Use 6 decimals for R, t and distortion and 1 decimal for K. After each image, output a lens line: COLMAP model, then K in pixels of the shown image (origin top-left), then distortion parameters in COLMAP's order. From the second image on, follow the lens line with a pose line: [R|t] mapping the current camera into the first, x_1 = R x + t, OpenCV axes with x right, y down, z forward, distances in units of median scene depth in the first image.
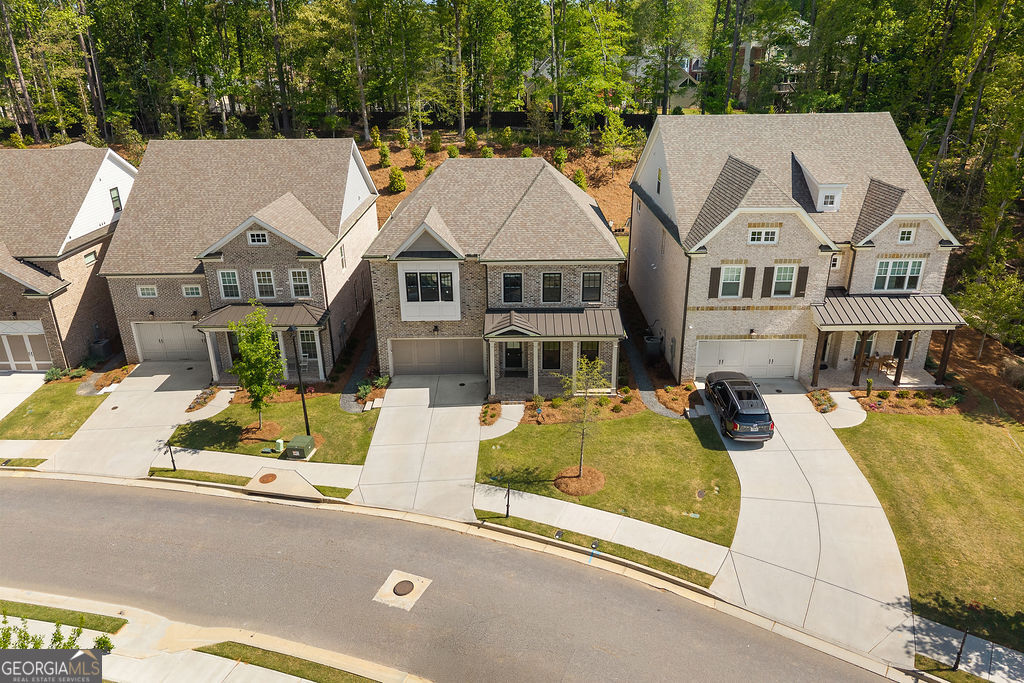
lens RADIAL K [[674.4, 0, 512.0], [0, 674.4, 341.5], [0, 0, 1]] dist [0.040306, -0.052671]
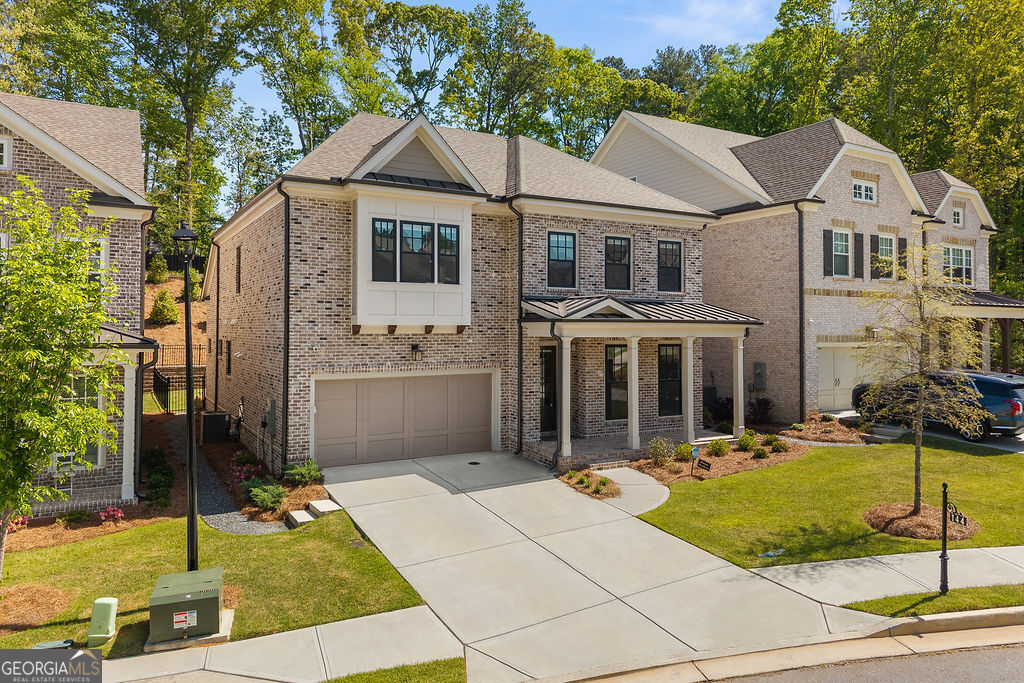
lens RADIAL K [[710.3, 0, 512.3], [0, 710.3, 327.7], [0, 0, 1]] dist [0.002090, -0.000842]
pose [[0.866188, 0.014830, 0.499497, -0.328799], [0.188836, 0.915730, -0.354653, 0.173231], [-0.462665, 0.401520, 0.790394, 0.584286]]
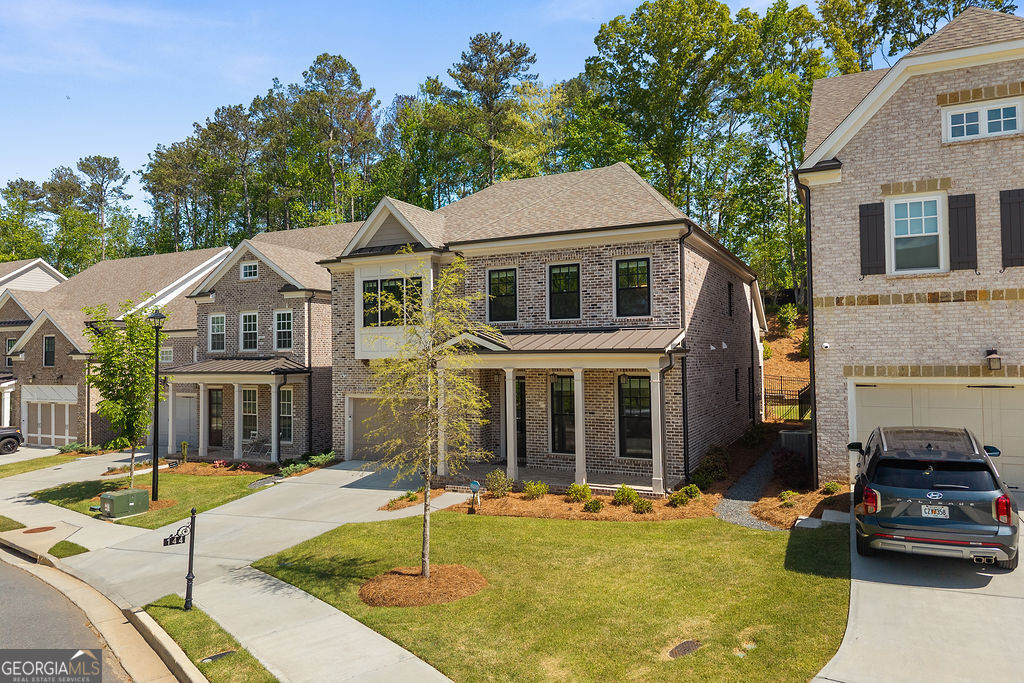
lens RADIAL K [[691.5, 0, 510.8], [0, 691.5, 353.6], [0, 0, 1]] dist [0.004500, -0.000815]
pose [[0.893219, -0.001336, -0.449620, 0.280955], [-0.180005, 0.915297, -0.360319, 0.184982], [0.412017, 0.402778, 0.817320, 0.535629]]
